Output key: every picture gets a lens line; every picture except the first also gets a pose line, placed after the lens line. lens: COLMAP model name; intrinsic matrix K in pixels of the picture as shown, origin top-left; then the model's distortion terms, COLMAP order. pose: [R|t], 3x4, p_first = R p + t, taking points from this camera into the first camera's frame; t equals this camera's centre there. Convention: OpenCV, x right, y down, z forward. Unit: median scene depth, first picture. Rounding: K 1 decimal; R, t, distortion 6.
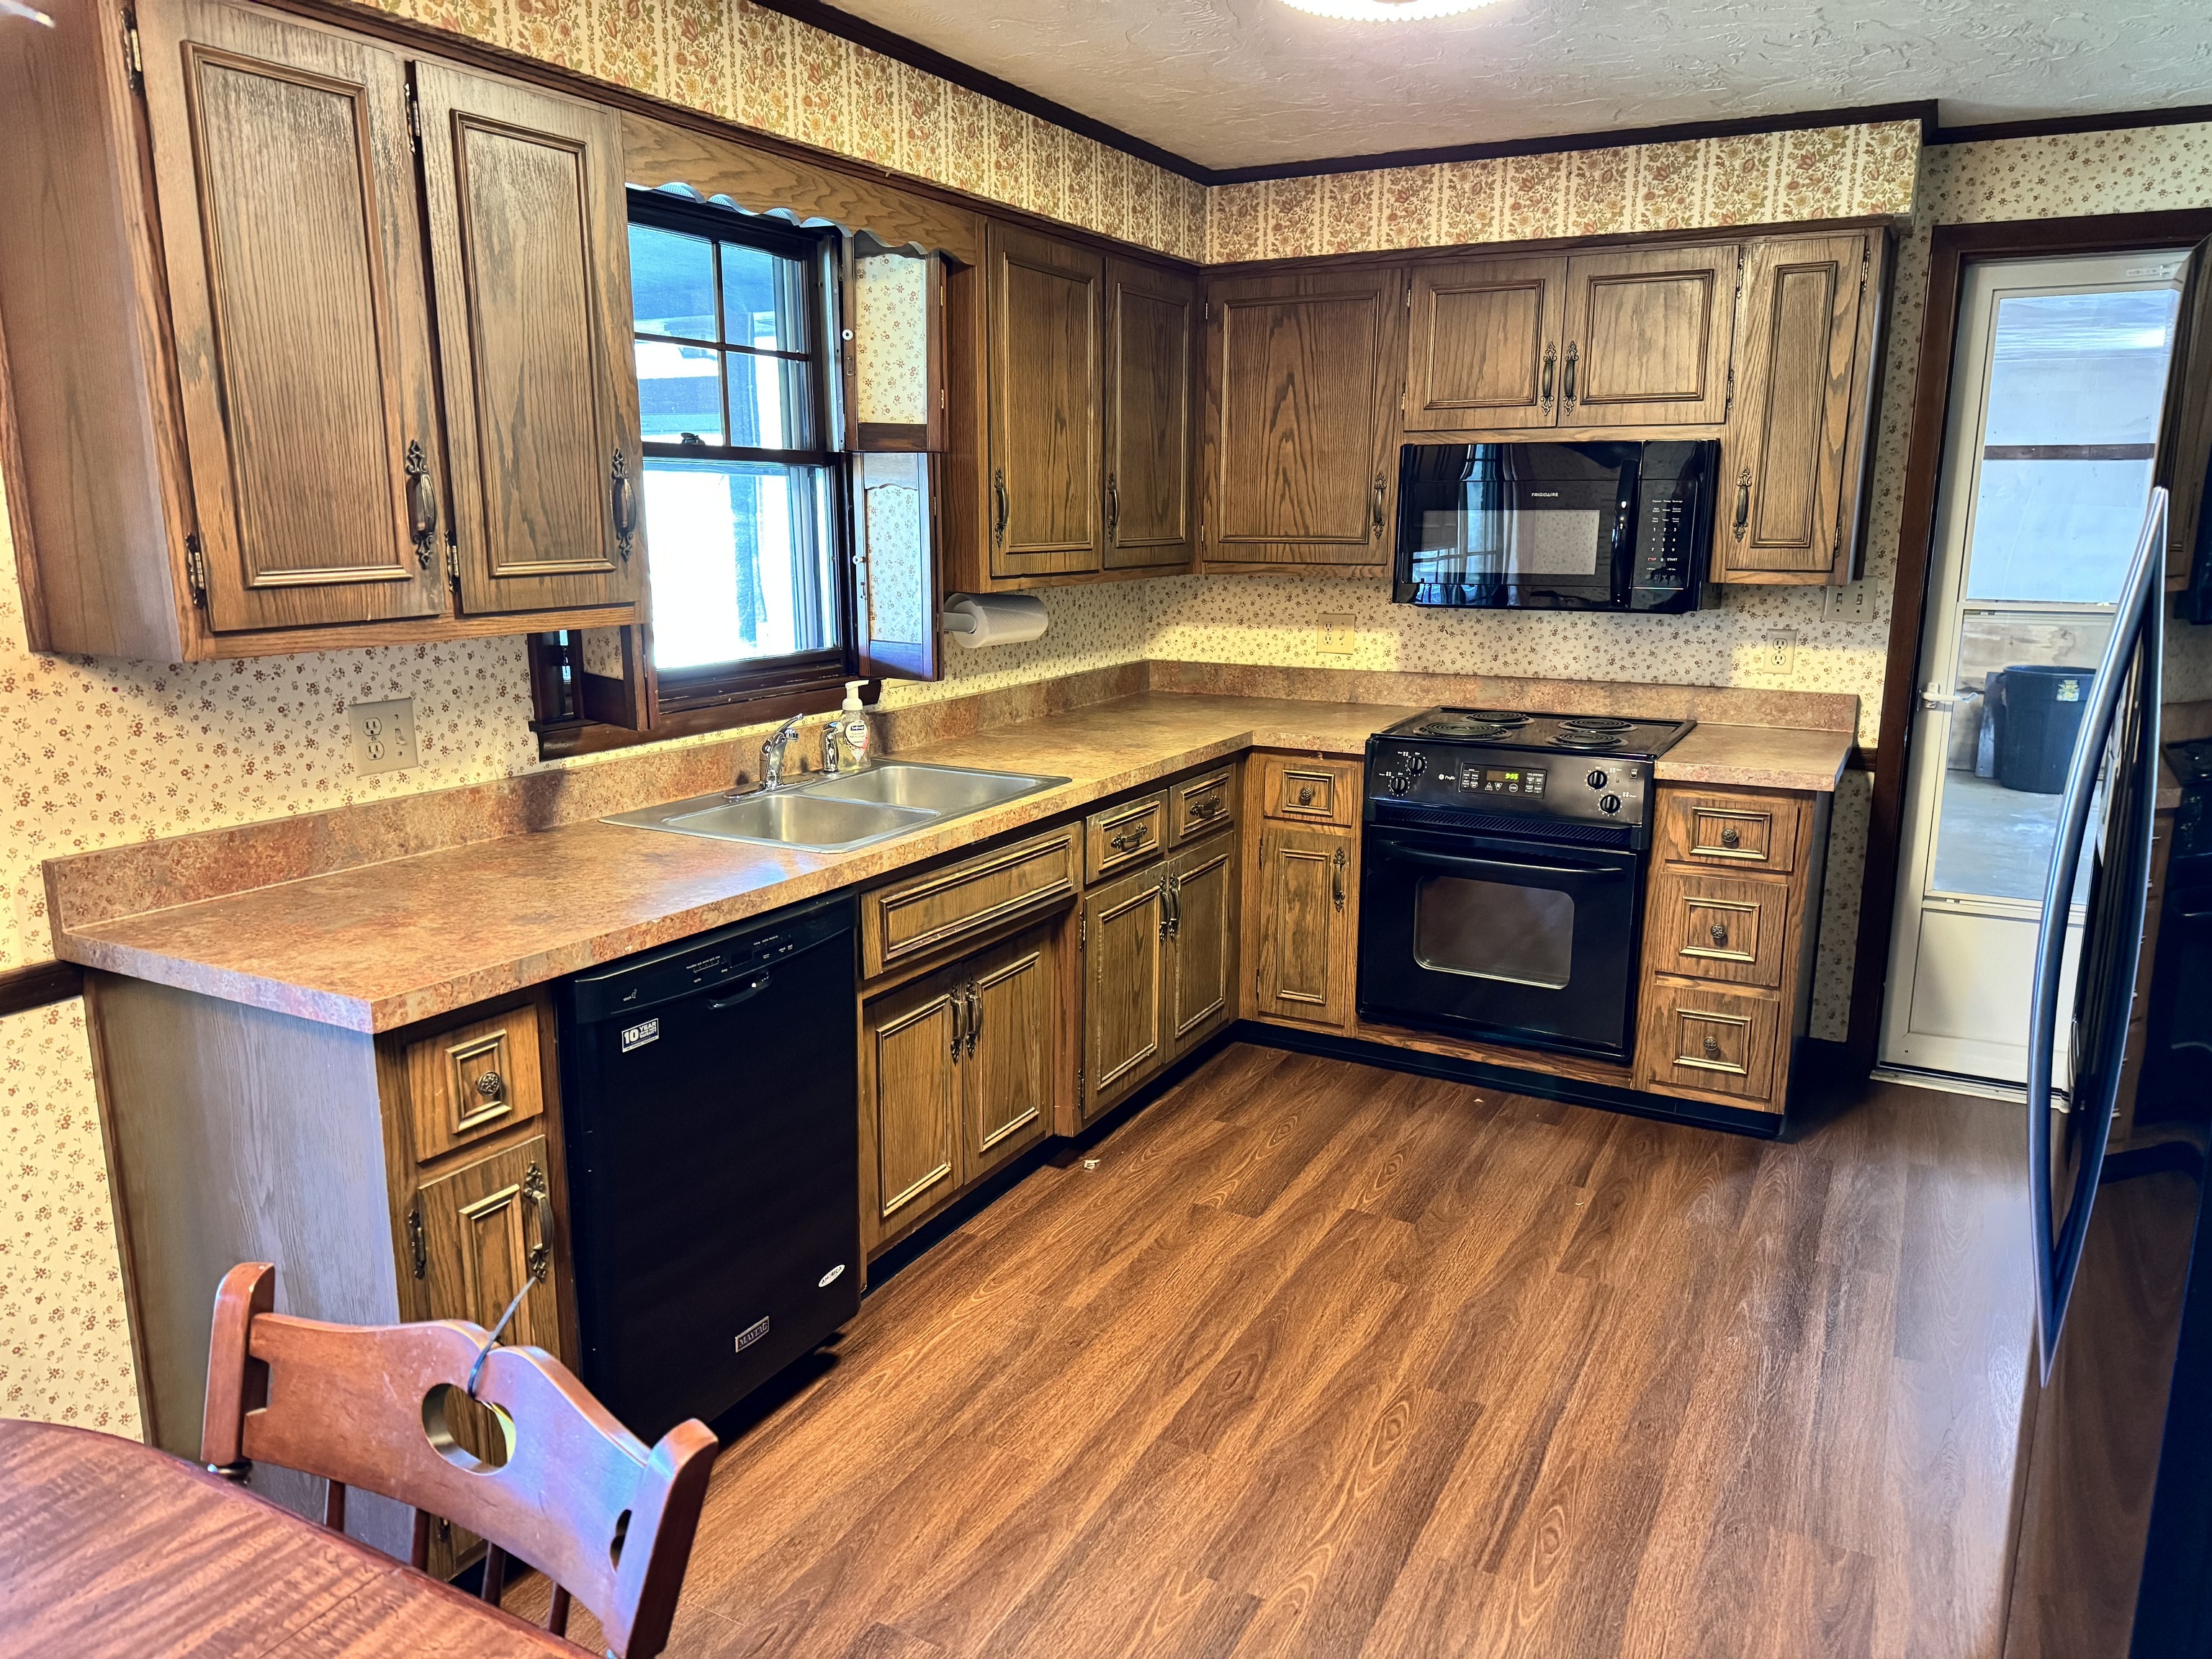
lens RADIAL K [[1527.1, 0, 1106.6], [0, 1527.1, 823.6], [0, 0, 1]] dist [0.140153, -0.255706]
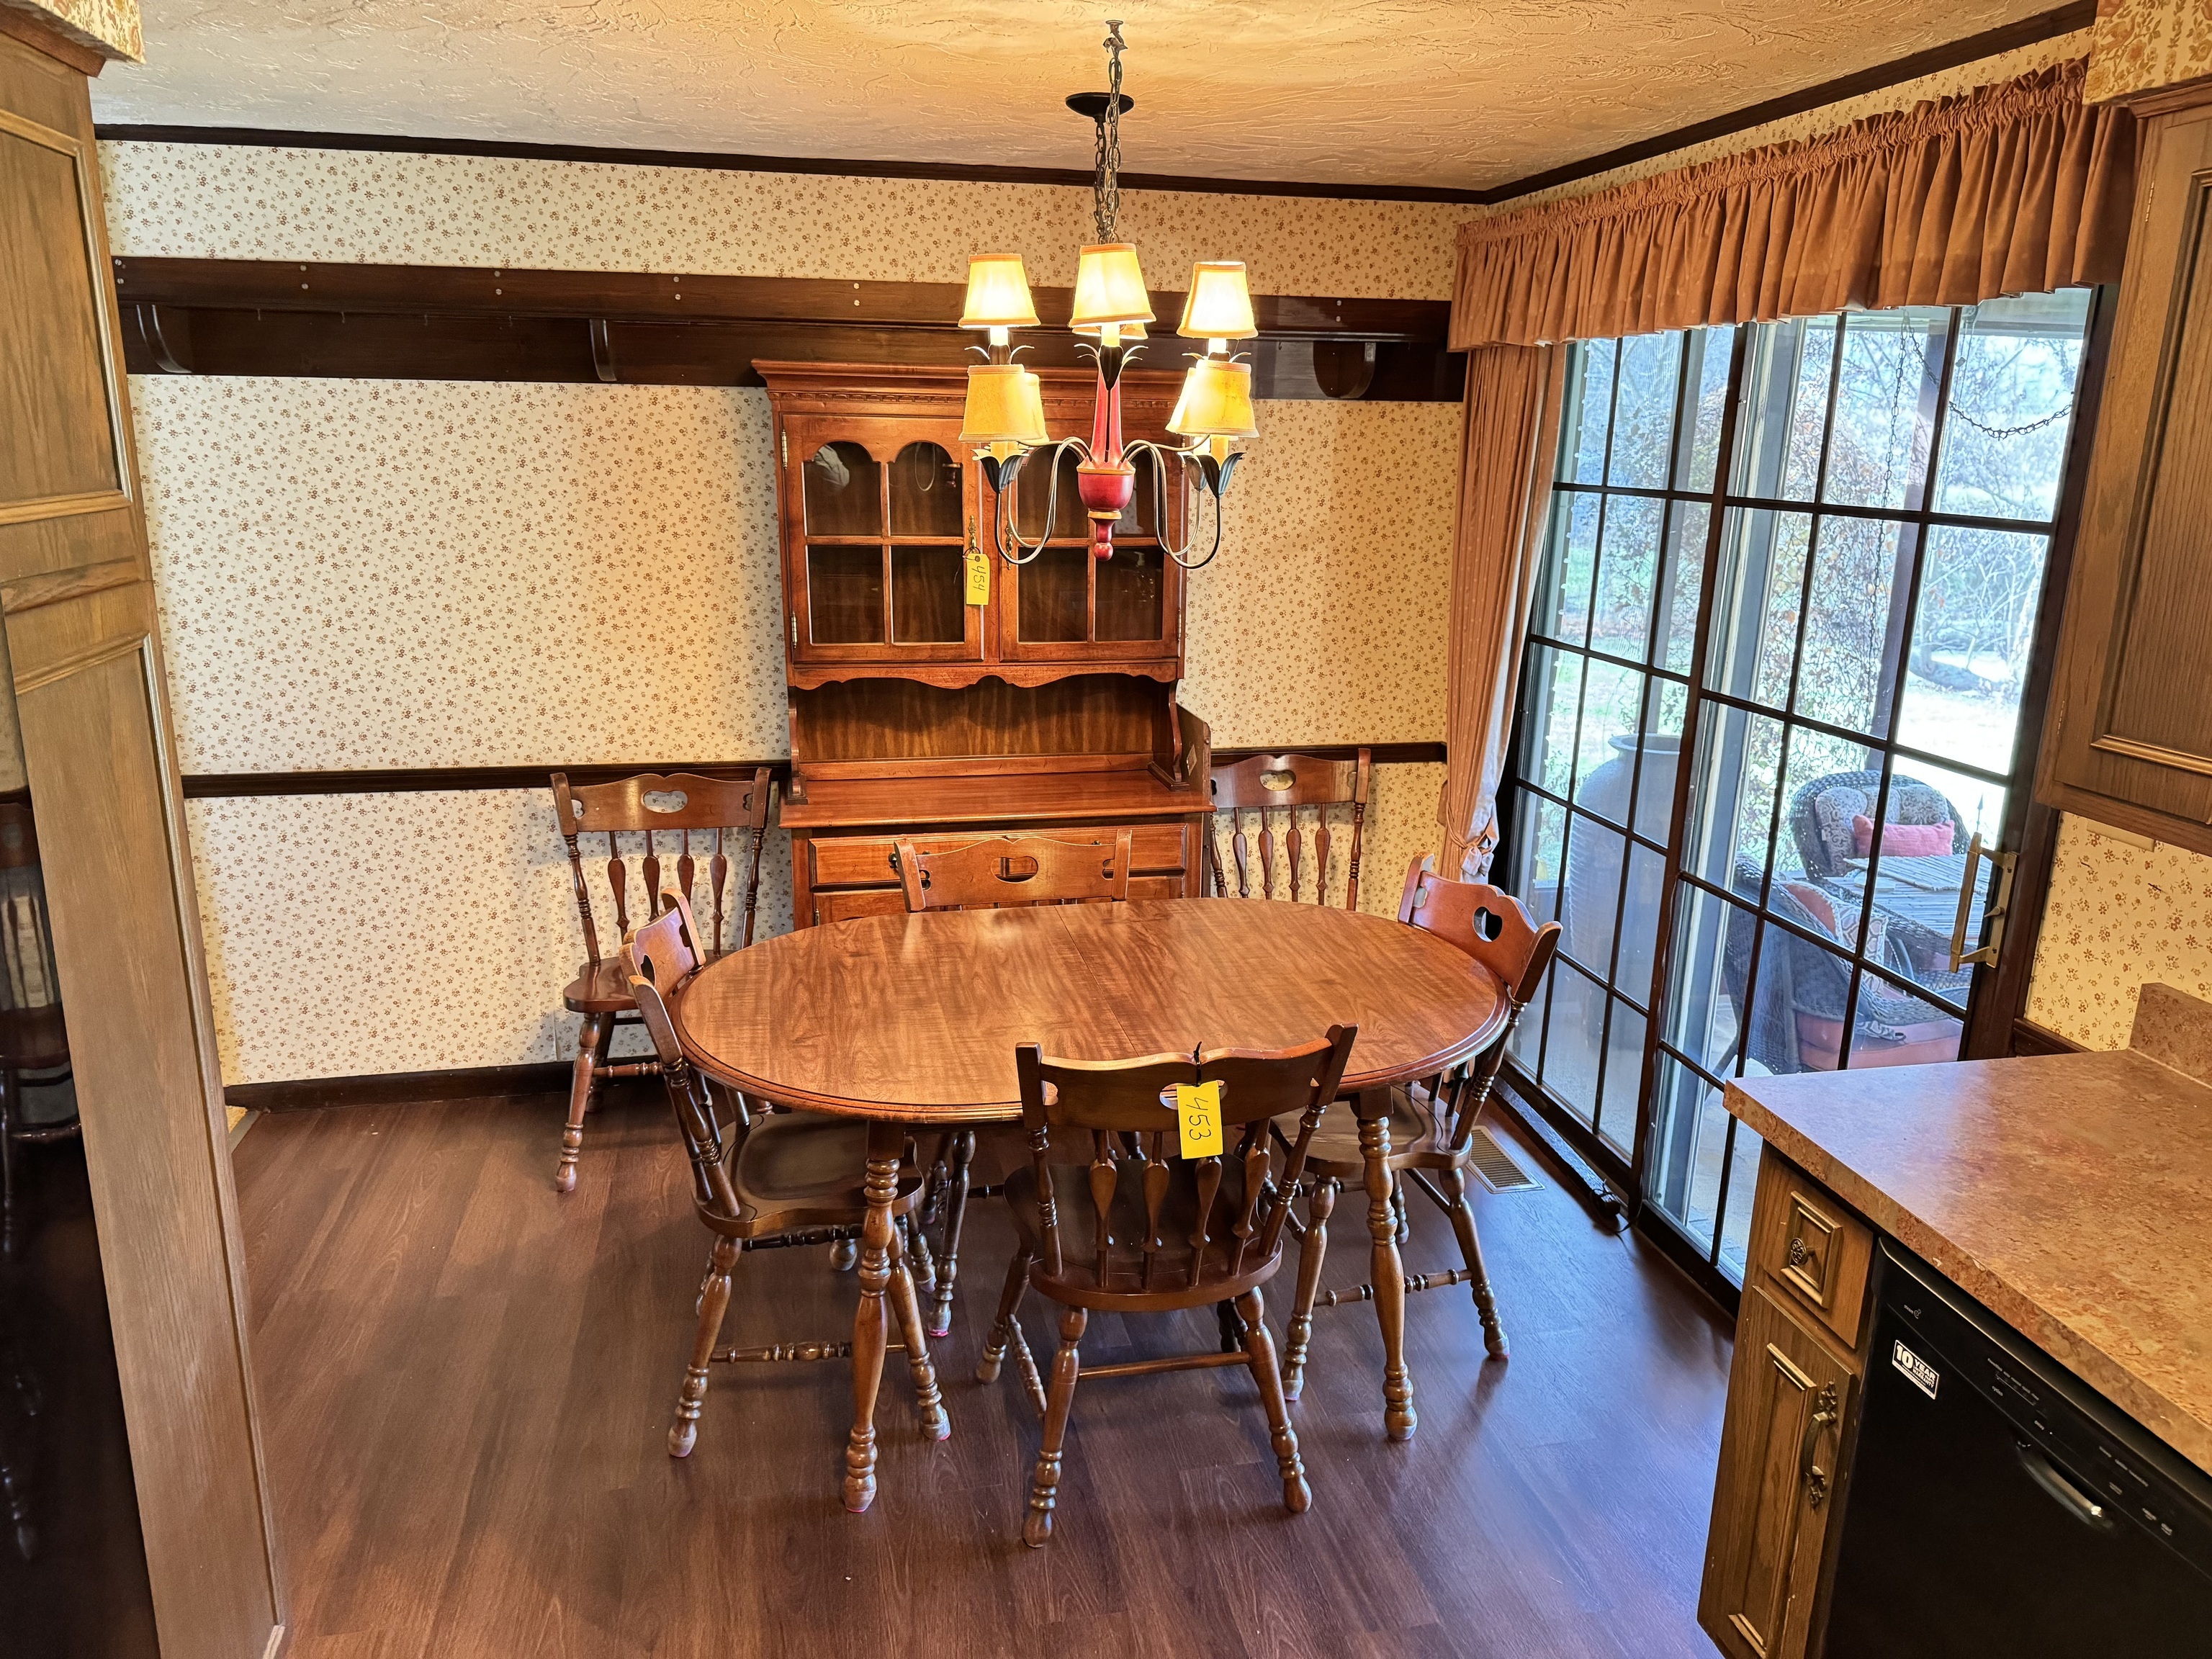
lens RADIAL K [[1527.1, 0, 1106.6], [0, 1527.1, 823.6], [0, 0, 1]] dist [0.140153, -0.255706]
pose [[-0.768944, 0.142261, -0.623287, 0.425128], [-0.150932, 0.906974, 0.393214, -0.338341], [0.621245, 0.396434, -0.675940, 1.170177]]
